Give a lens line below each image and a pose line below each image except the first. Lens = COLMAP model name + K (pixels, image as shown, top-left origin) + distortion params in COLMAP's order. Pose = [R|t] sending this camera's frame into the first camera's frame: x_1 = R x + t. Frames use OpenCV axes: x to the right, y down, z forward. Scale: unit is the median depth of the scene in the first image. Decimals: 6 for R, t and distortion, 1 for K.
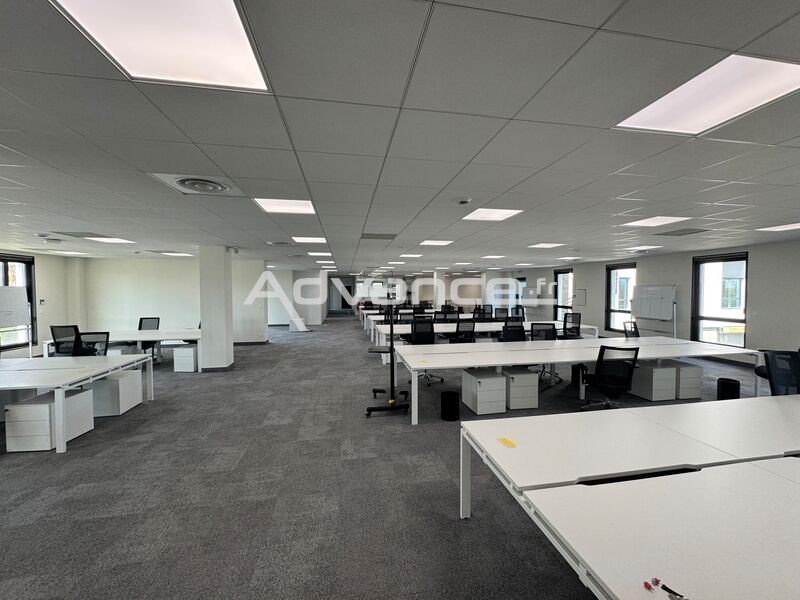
lens RADIAL K [[318.8, 0, 401.0], [0, 318.8, 298.8], [0, 0, 1]] dist [-0.004235, 0.000355]
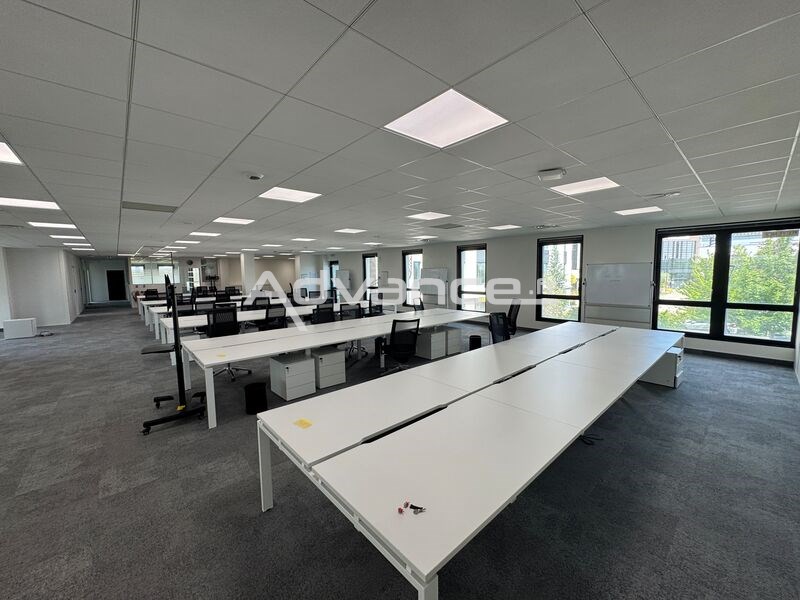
lens RADIAL K [[318.8, 0, 401.5], [0, 318.8, 299.0], [0, 0, 1]] dist [-0.004235, 0.000355]
pose [[0.849963, -0.055220, 0.523940, 0.039092], [0.027054, 0.997755, 0.061268, -0.000142], [-0.526147, -0.037901, 0.849549, -0.007405]]
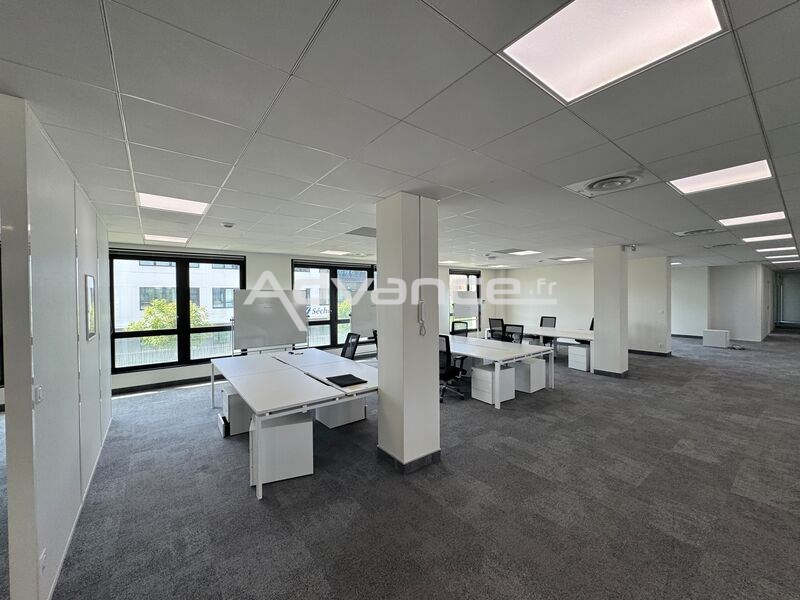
lens RADIAL K [[318.8, 0, 399.7], [0, 318.8, 300.7], [0, 0, 1]] dist [-0.004235, 0.000355]
pose [[0.464482, 0.011417, -0.885509, -0.028444], [-0.017668, 0.999837, 0.003623, 0.009883], [0.885406, 0.013962, 0.464608, -0.023189]]
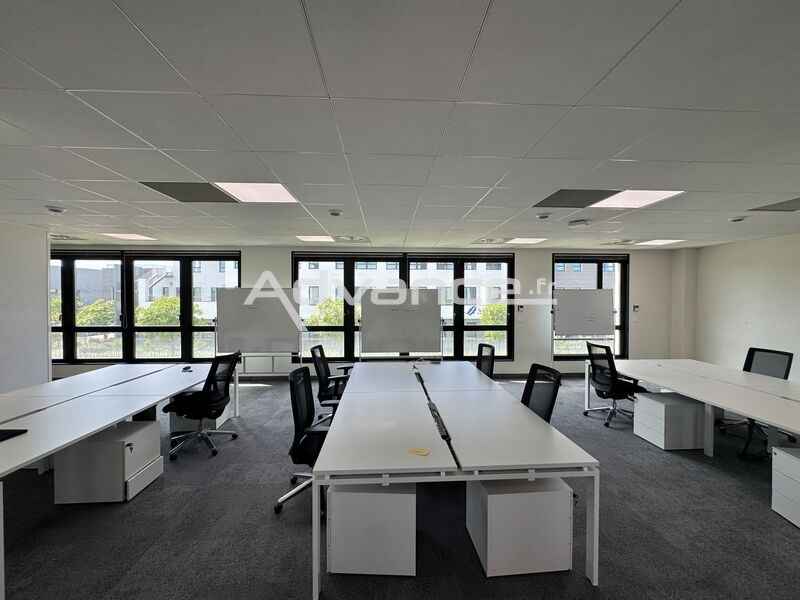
lens RADIAL K [[318.8, 0, 399.3], [0, 318.8, 298.6], [0, 0, 1]] dist [-0.004235, 0.000355]
pose [[-0.113520, 0.024211, -0.993241, -0.324696], [-0.031510, 0.999112, 0.027956, -0.024987], [0.993036, 0.034471, -0.112657, 0.654045]]
